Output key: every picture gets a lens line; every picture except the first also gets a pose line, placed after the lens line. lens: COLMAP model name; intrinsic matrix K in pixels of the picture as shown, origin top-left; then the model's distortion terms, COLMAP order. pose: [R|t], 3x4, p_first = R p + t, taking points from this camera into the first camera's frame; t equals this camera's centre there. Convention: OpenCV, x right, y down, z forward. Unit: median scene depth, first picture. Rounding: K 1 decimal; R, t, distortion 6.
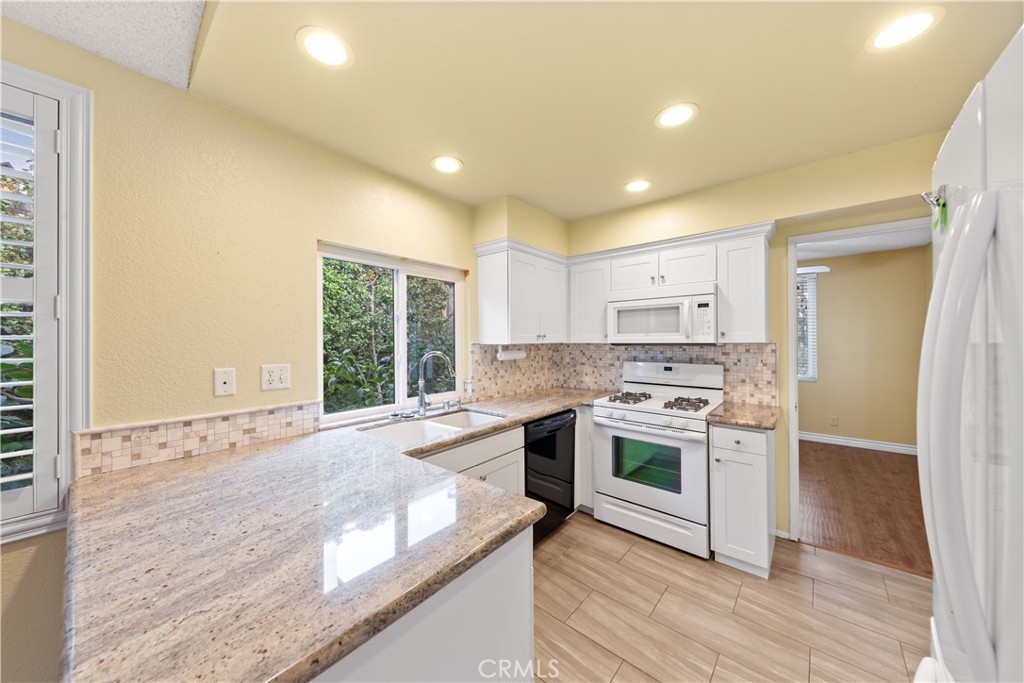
lens RADIAL K [[355.1, 0, 506.1], [0, 355.1, 337.9], [0, 0, 1]] dist [0.010518, -0.004654]
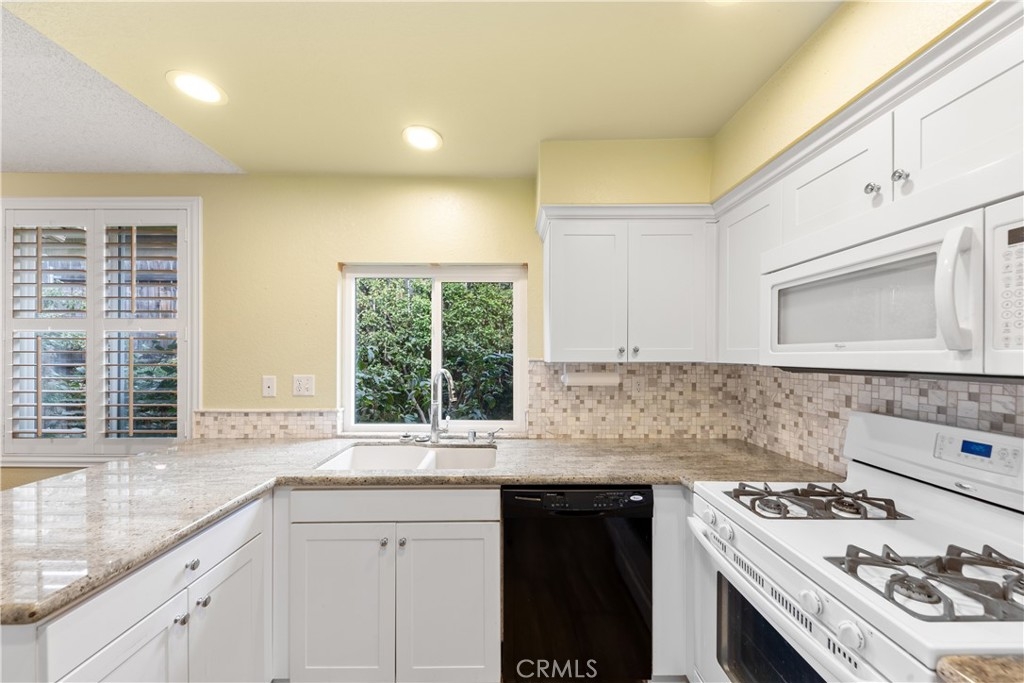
lens RADIAL K [[355.1, 0, 505.5], [0, 355.1, 354.7], [0, 0, 1]] dist [0.010518, -0.004654]
pose [[0.645734, 0.007183, -0.763528, 0.499247], [-0.001102, 0.999963, 0.008476, -0.003157], [0.763561, -0.004632, 0.645719, 0.534425]]
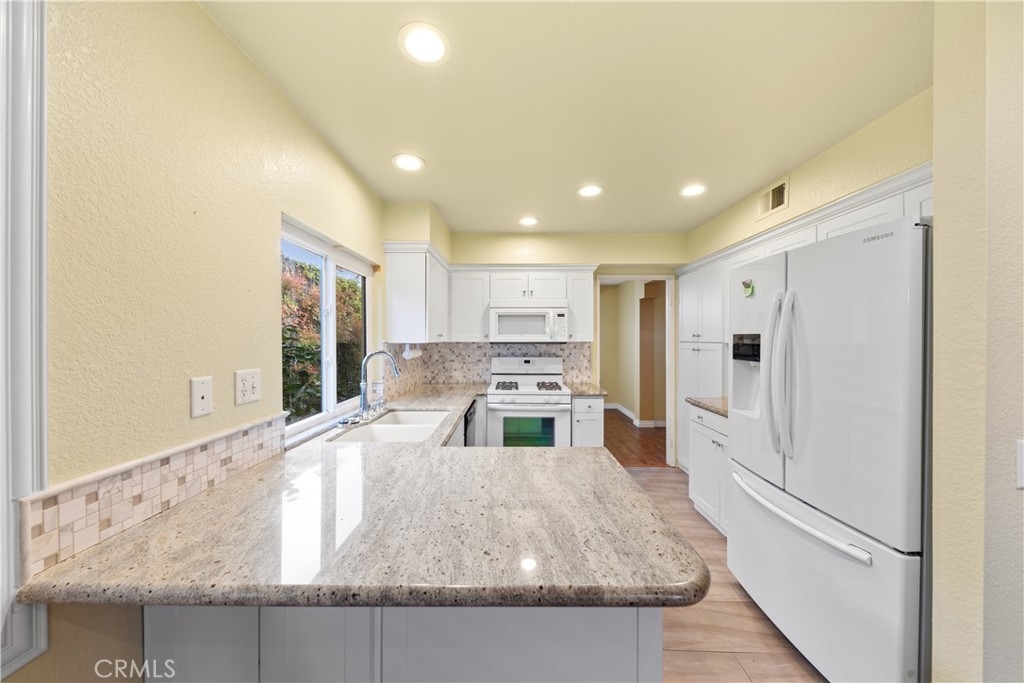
lens RADIAL K [[355.1, 0, 510.5], [0, 355.1, 340.0], [0, 0, 1]] dist [0.010518, -0.004654]
pose [[0.768149, 0.003806, 0.640259, -0.503400], [-0.009105, 0.999946, 0.004979, 0.001549], [-0.640206, -0.009654, 0.768143, 0.042097]]
